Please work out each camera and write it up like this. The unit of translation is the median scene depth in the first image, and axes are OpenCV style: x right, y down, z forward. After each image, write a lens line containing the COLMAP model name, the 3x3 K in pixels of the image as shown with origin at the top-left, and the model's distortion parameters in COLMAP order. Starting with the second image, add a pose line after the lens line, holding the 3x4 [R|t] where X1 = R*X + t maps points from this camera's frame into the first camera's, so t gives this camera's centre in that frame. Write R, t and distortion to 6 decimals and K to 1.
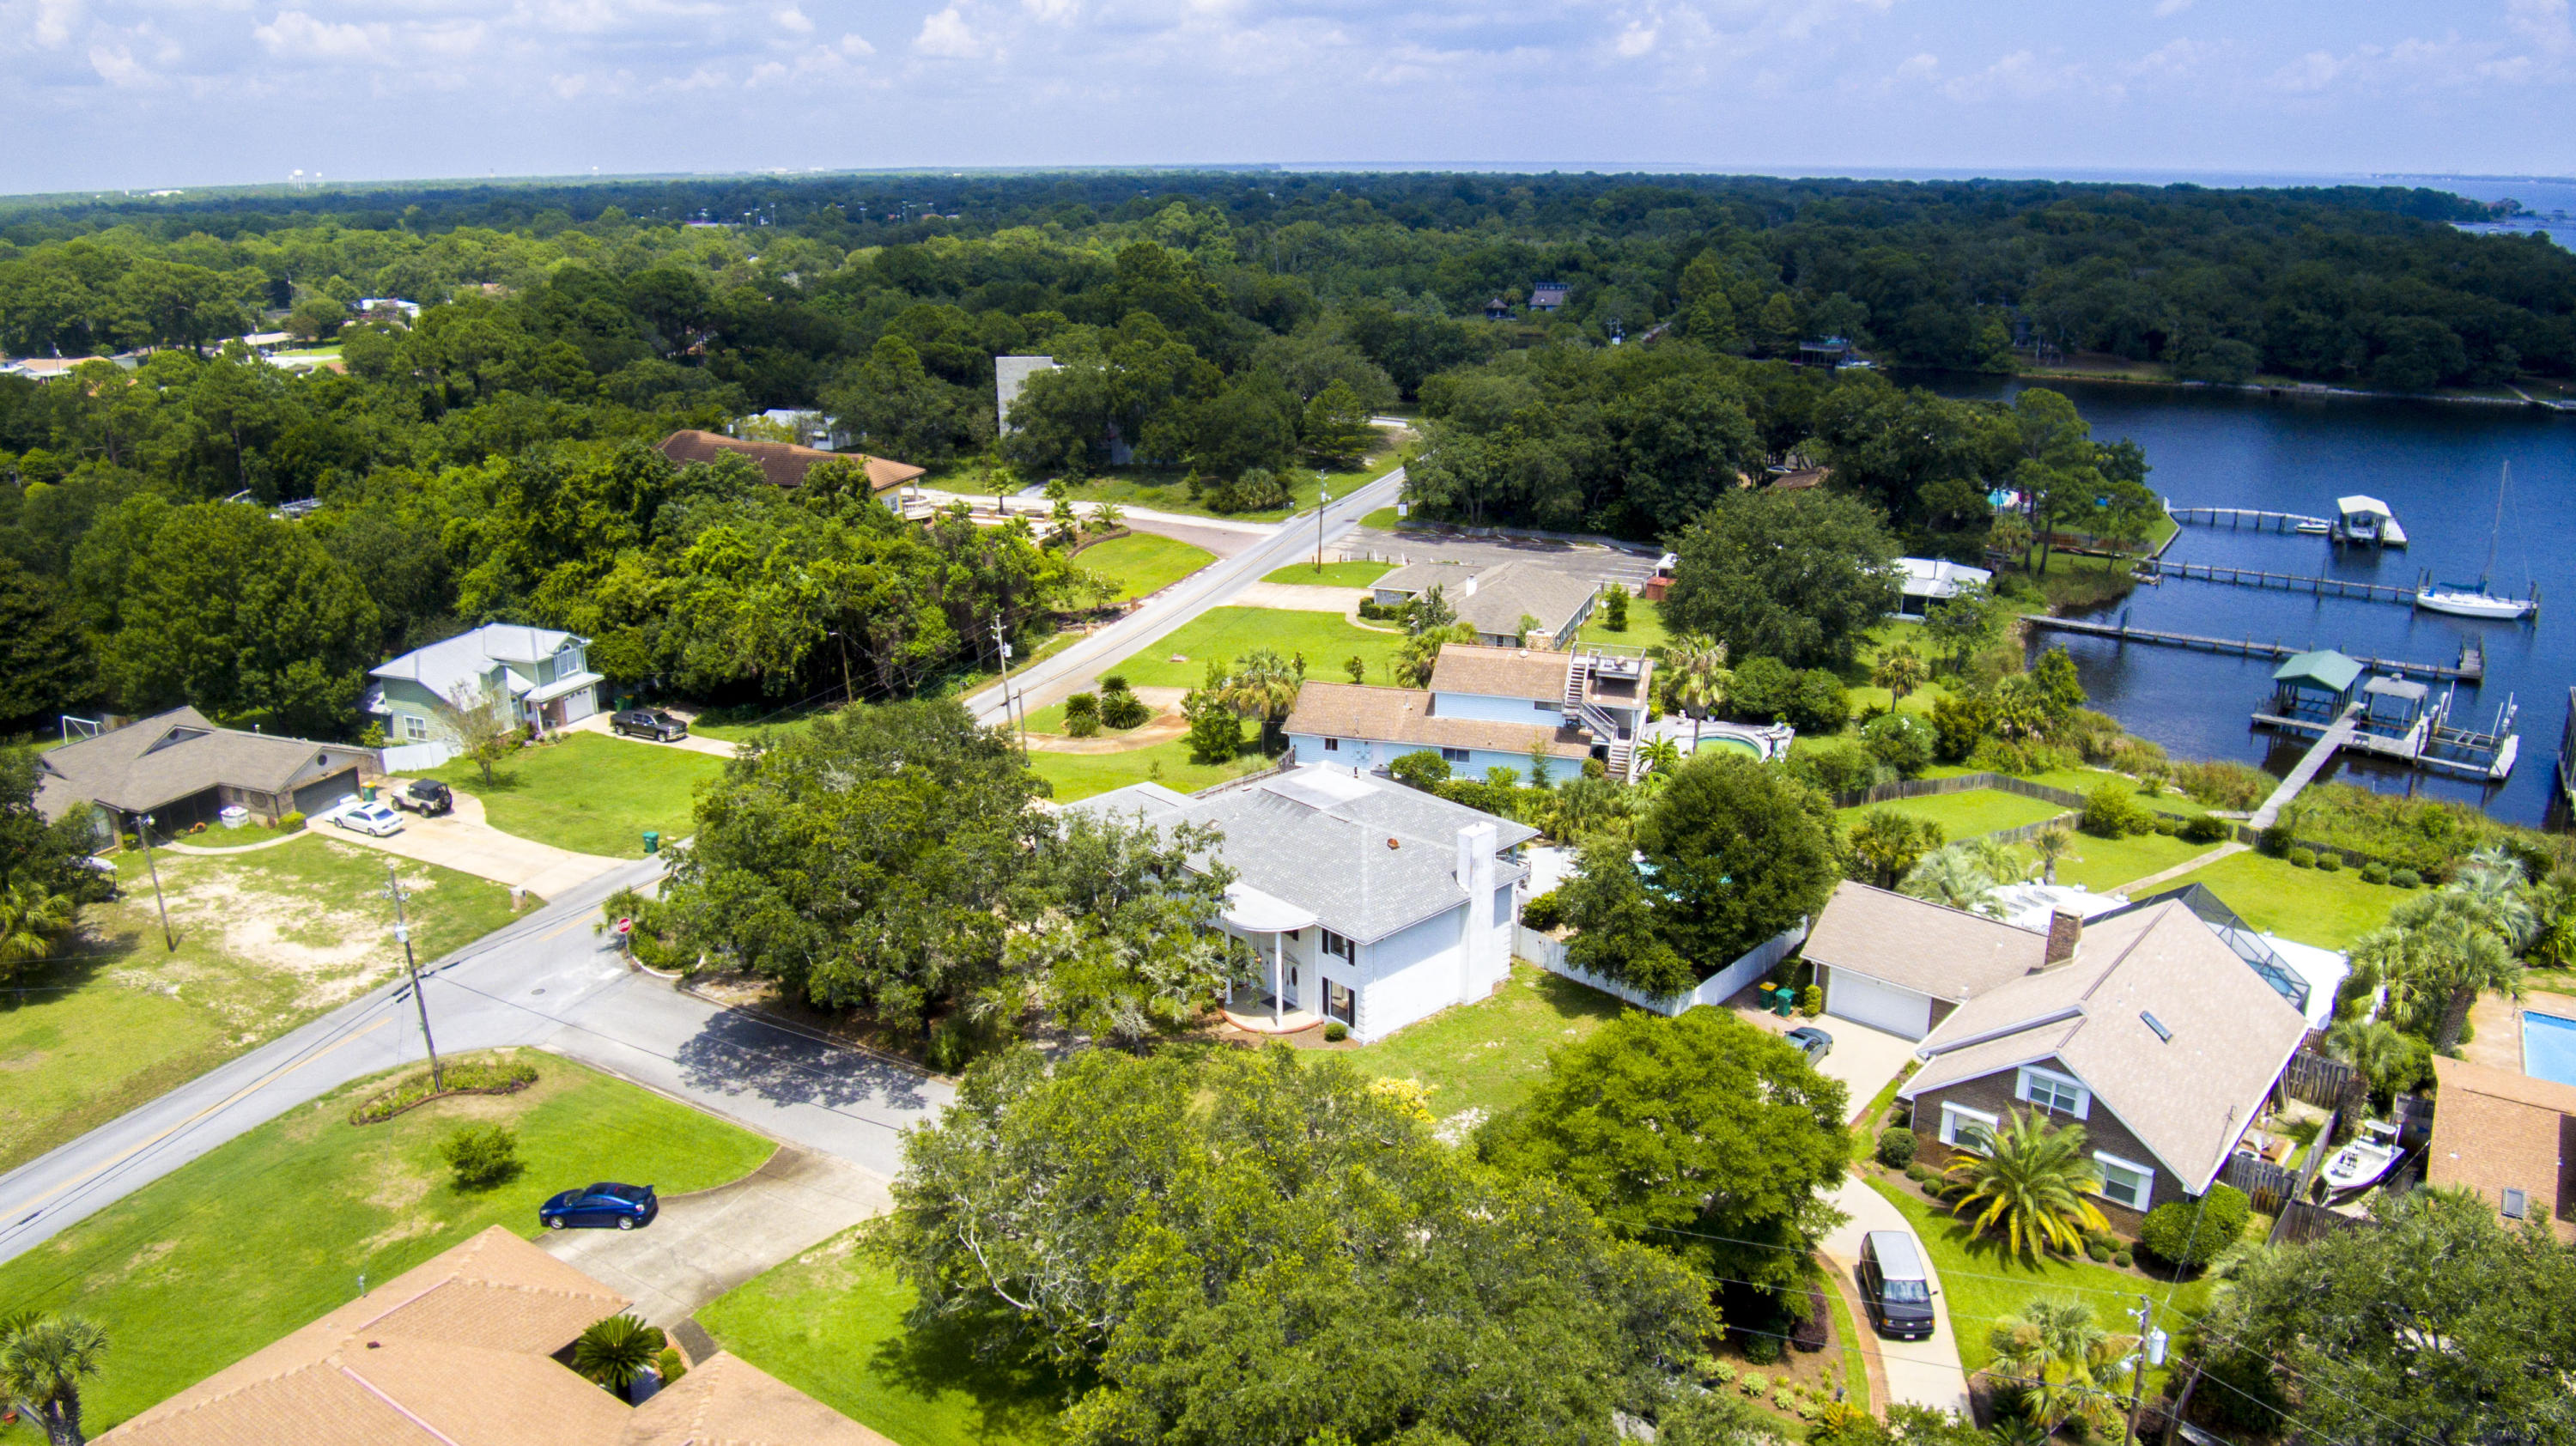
lens RADIAL K [[1753.0, 0, 1304.8], [0, 1753.0, 688.3], [0, 0, 1]] dist [-0.090048, 0.018396]
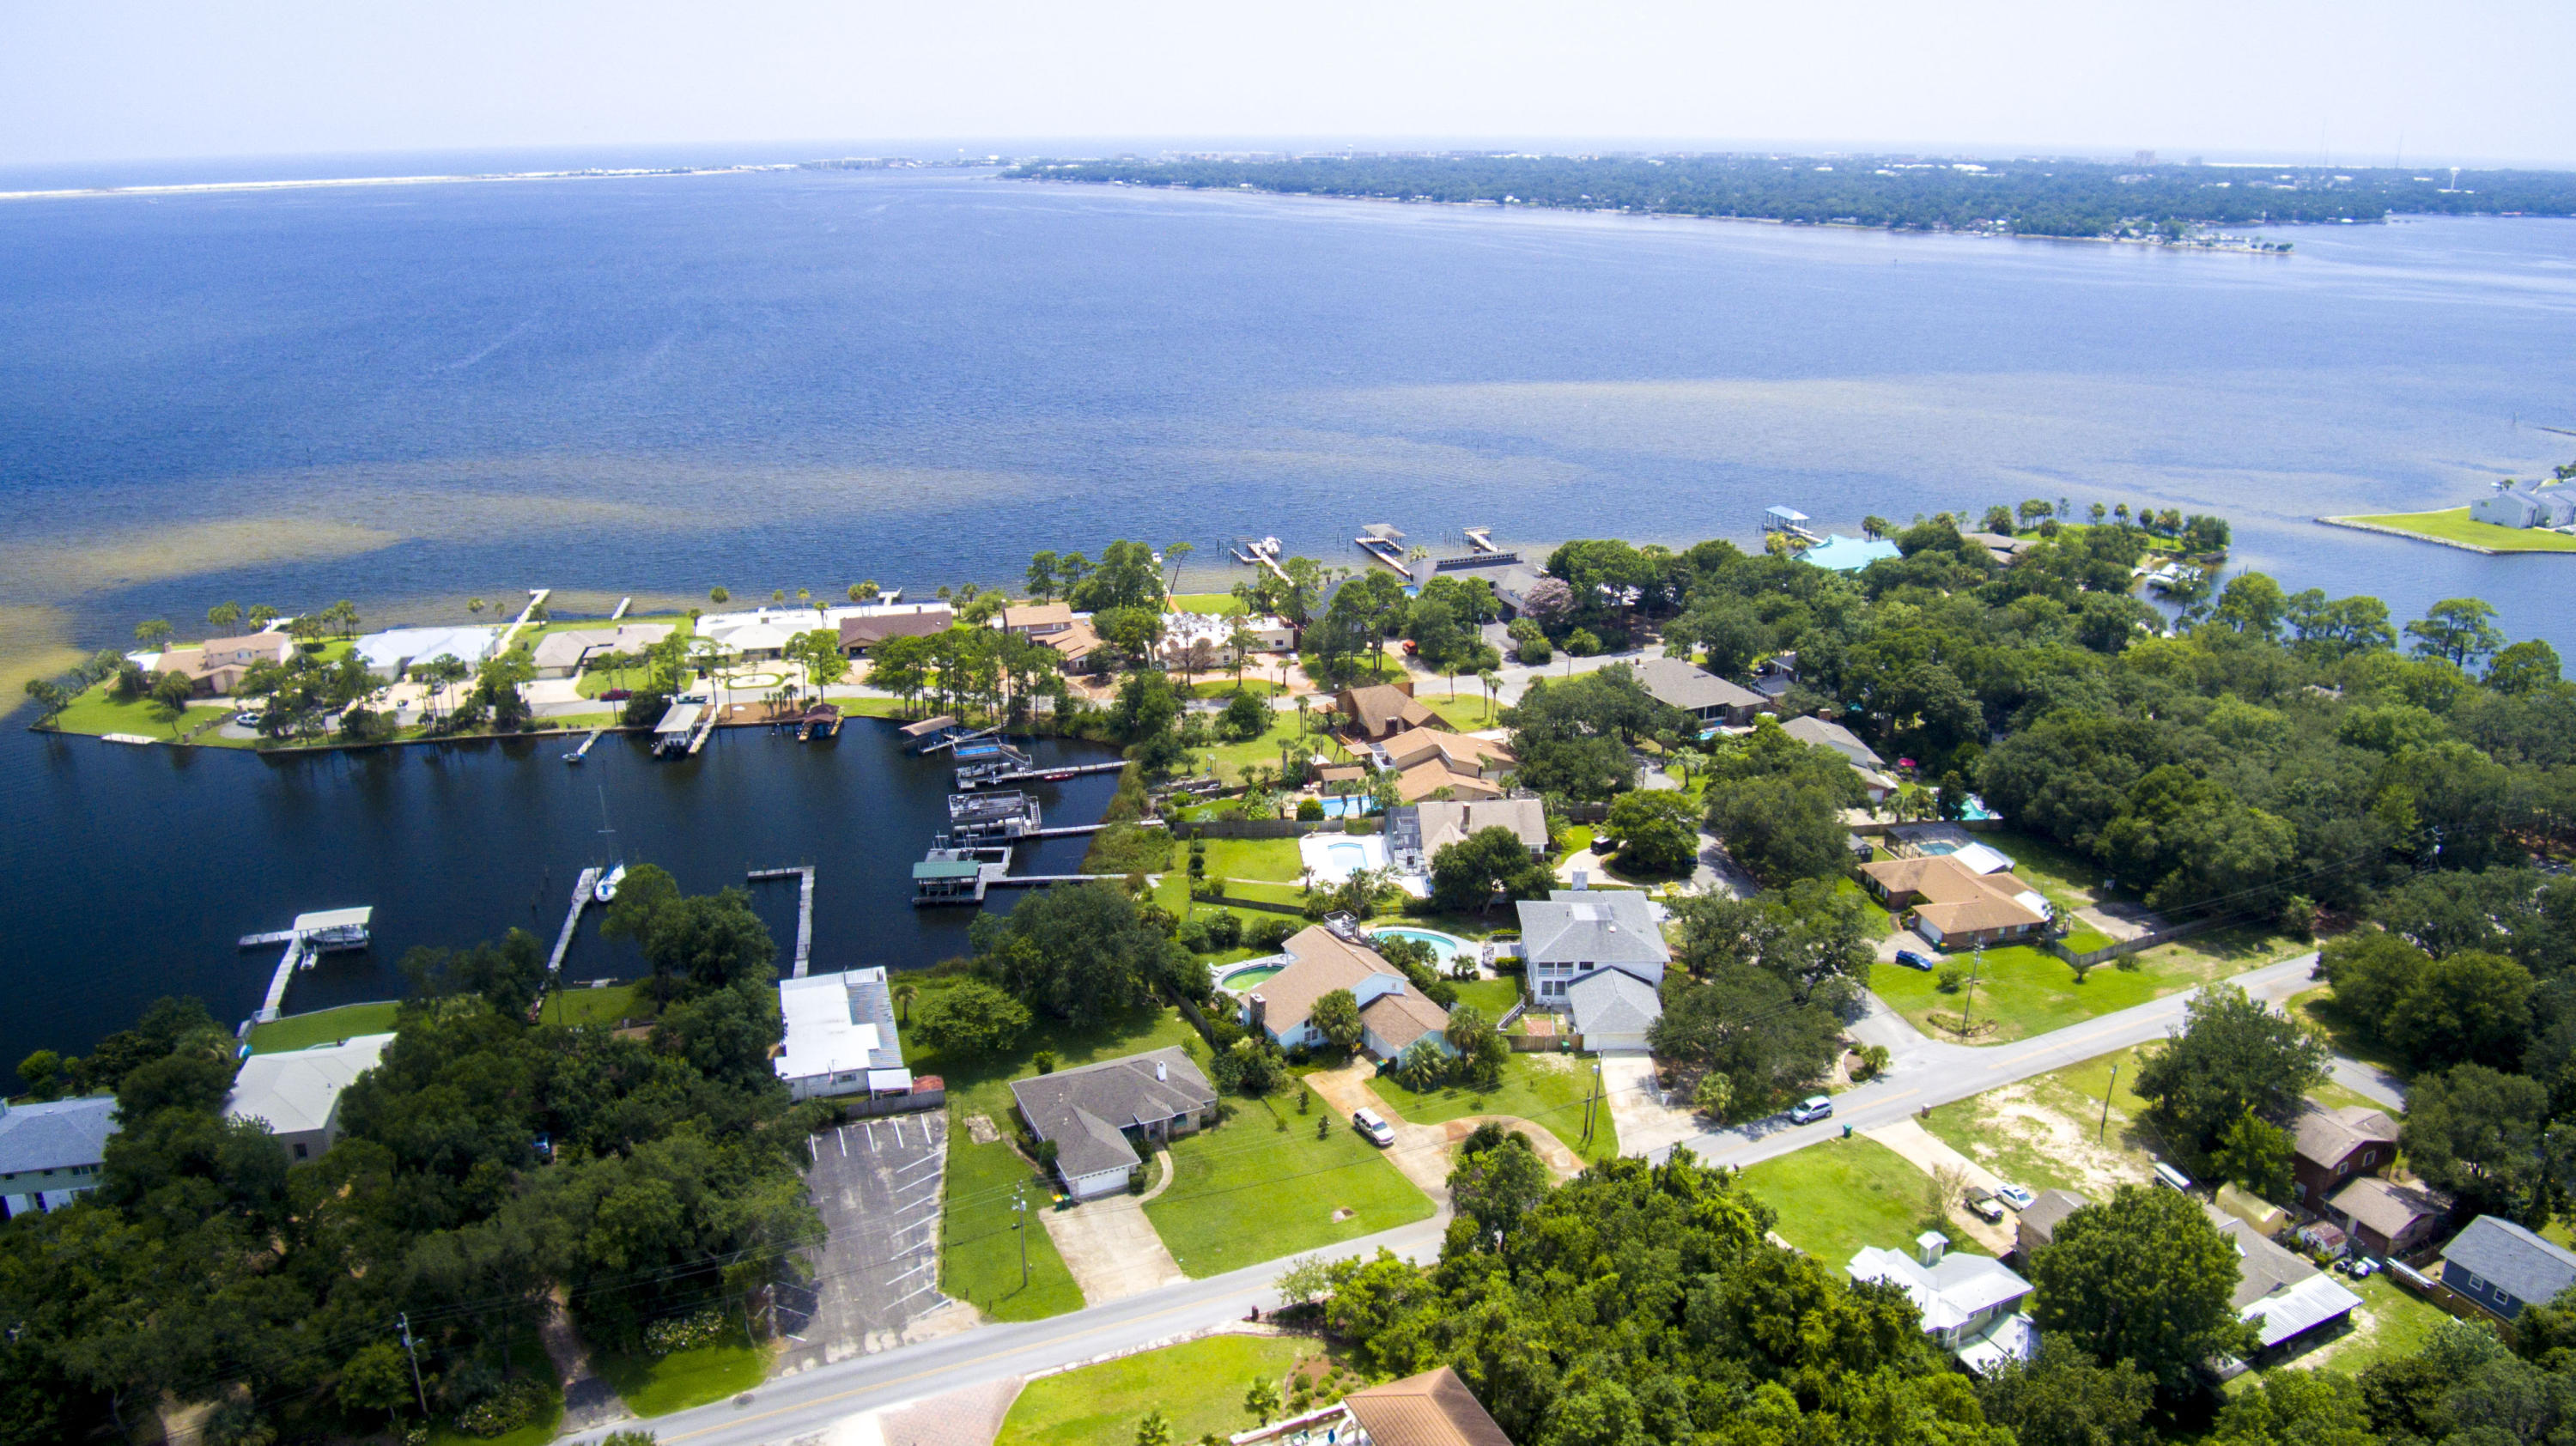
lens RADIAL K [[1753.0, 0, 1304.8], [0, 1753.0, 688.3], [0, 0, 1]] dist [-0.090048, 0.018396]
pose [[-0.715917, -0.208420, 0.666352, -0.816327], [0.208877, 0.846756, 0.489260, -0.956703], [-0.666209, 0.489455, -0.562672, 1.652870]]
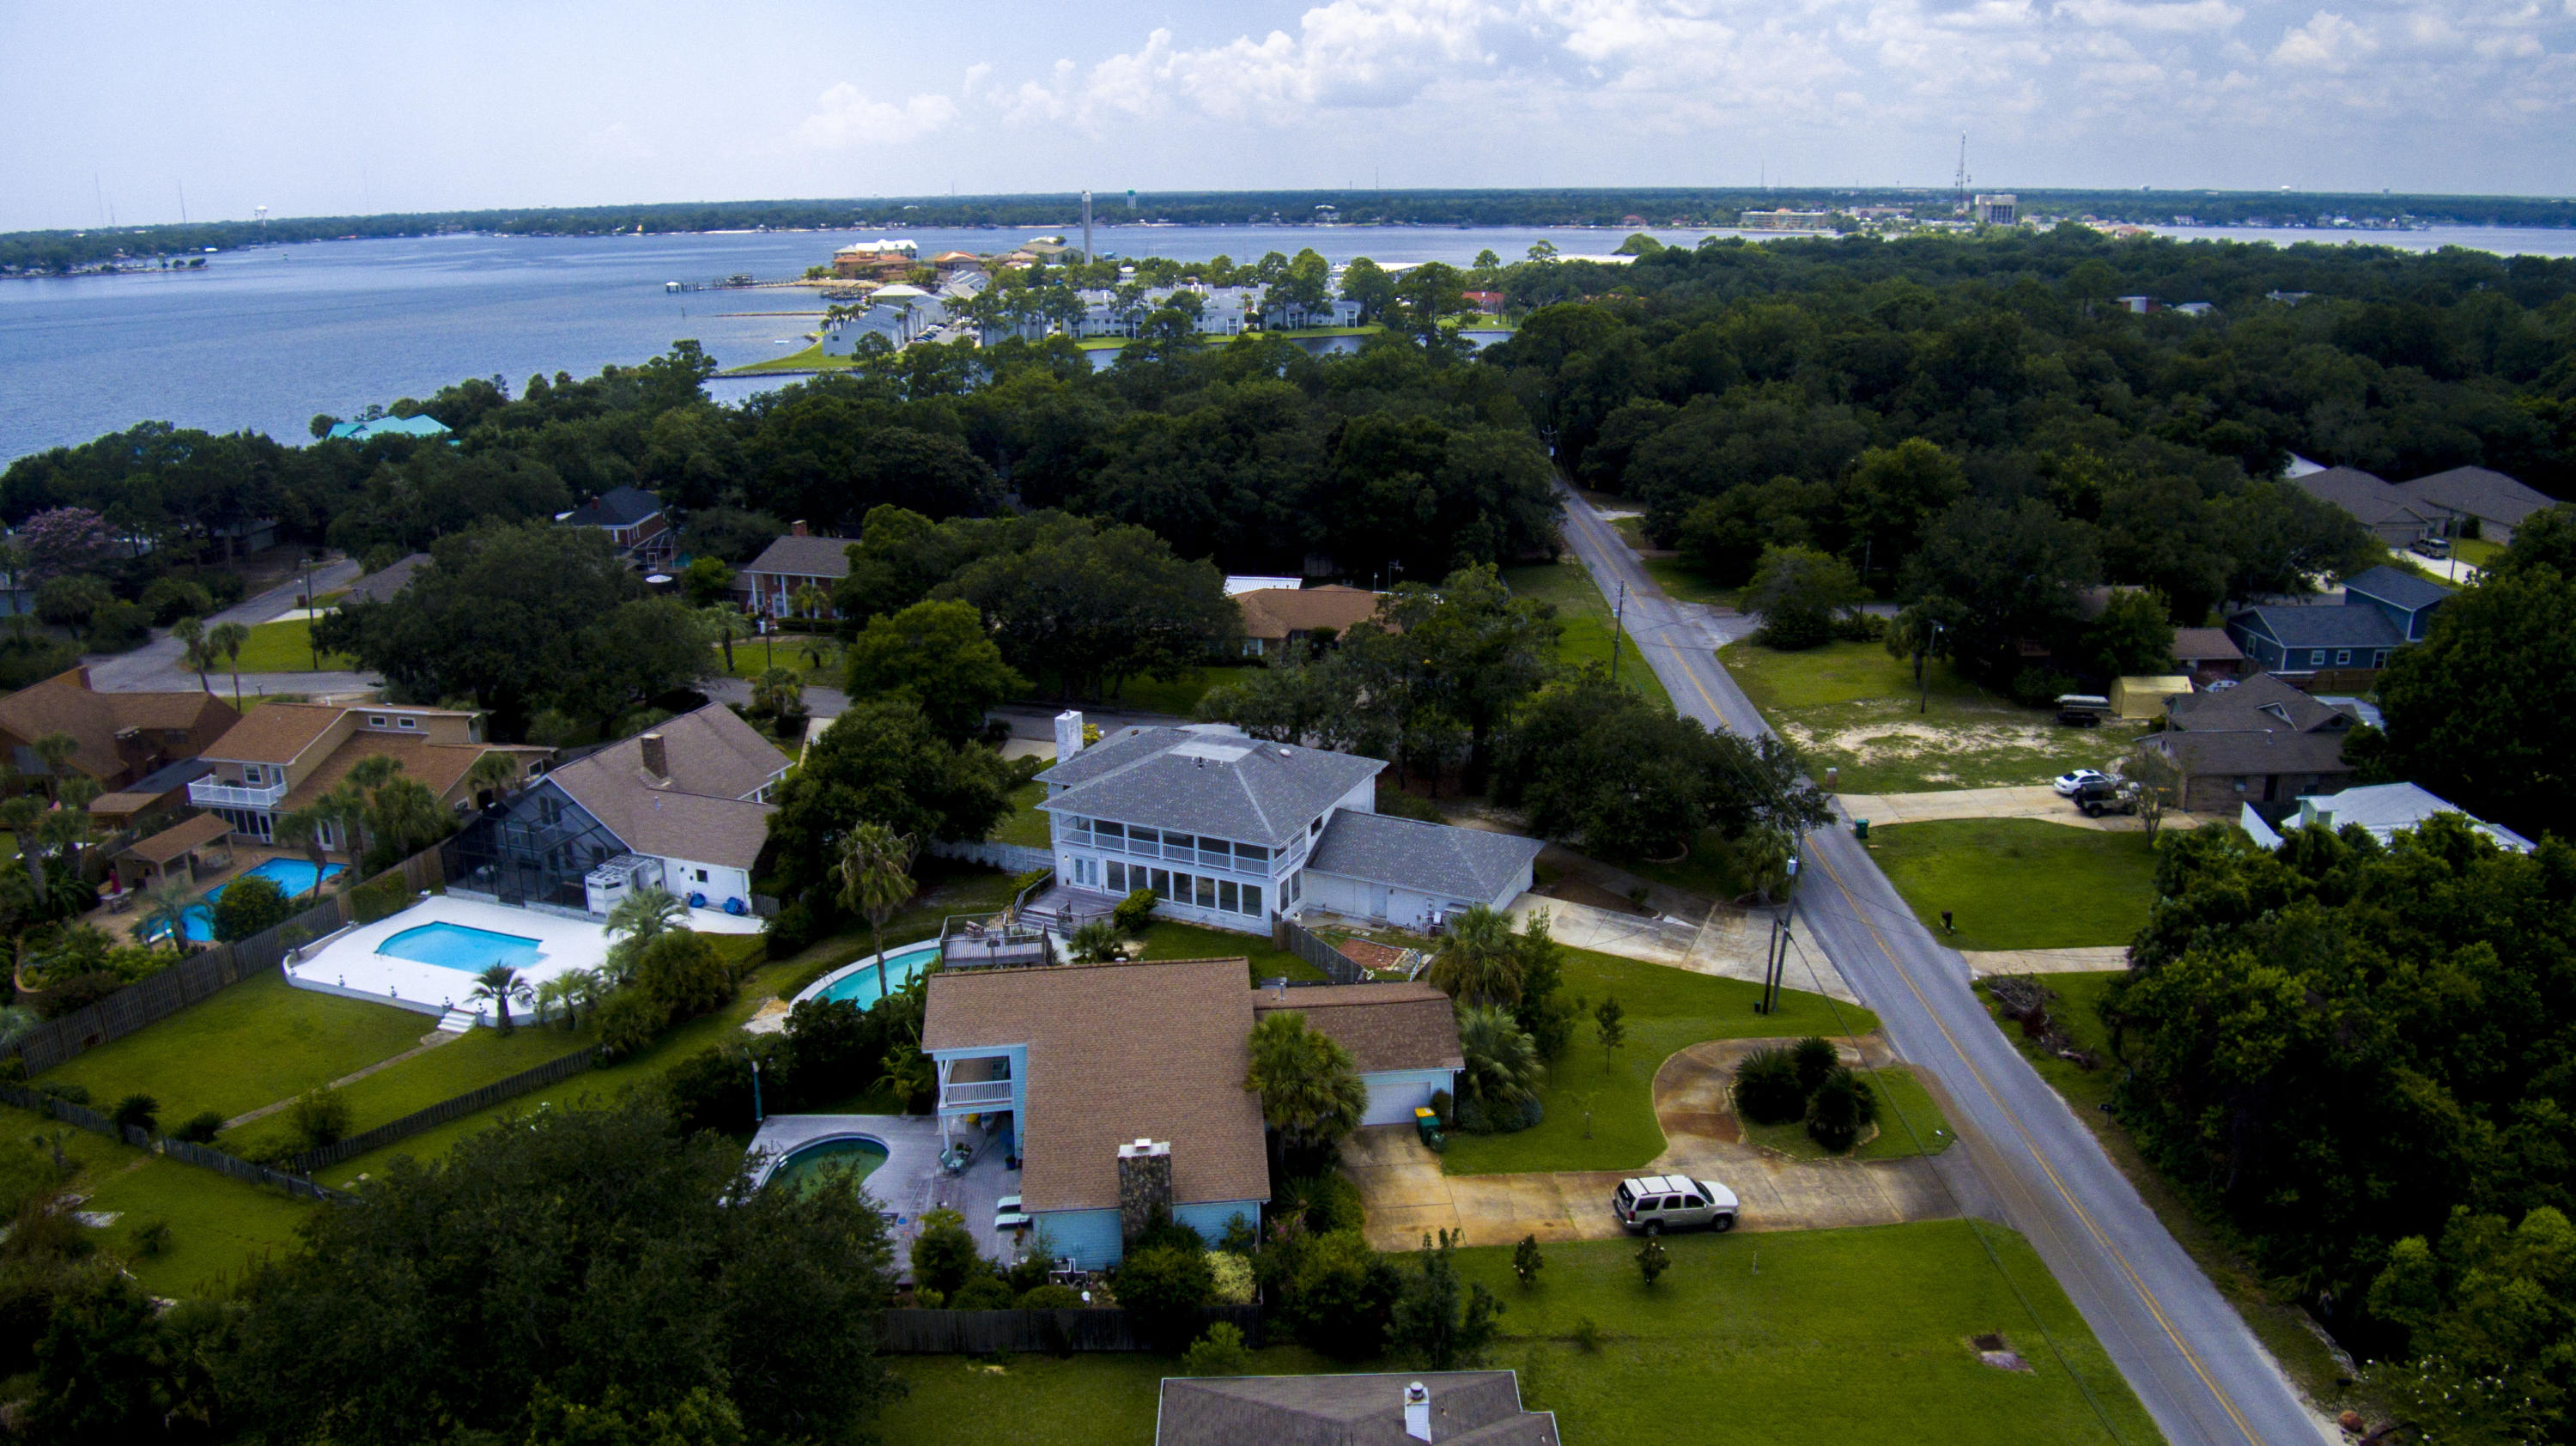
lens RADIAL K [[1753.0, 0, 1304.8], [0, 1753.0, 688.3], [0, 0, 1]] dist [-0.090048, 0.018396]
pose [[-0.929708, 0.117891, -0.348920, 0.249647], [-0.090821, 0.844741, 0.527412, -0.417026], [0.356925, 0.522029, -0.774655, 1.323826]]
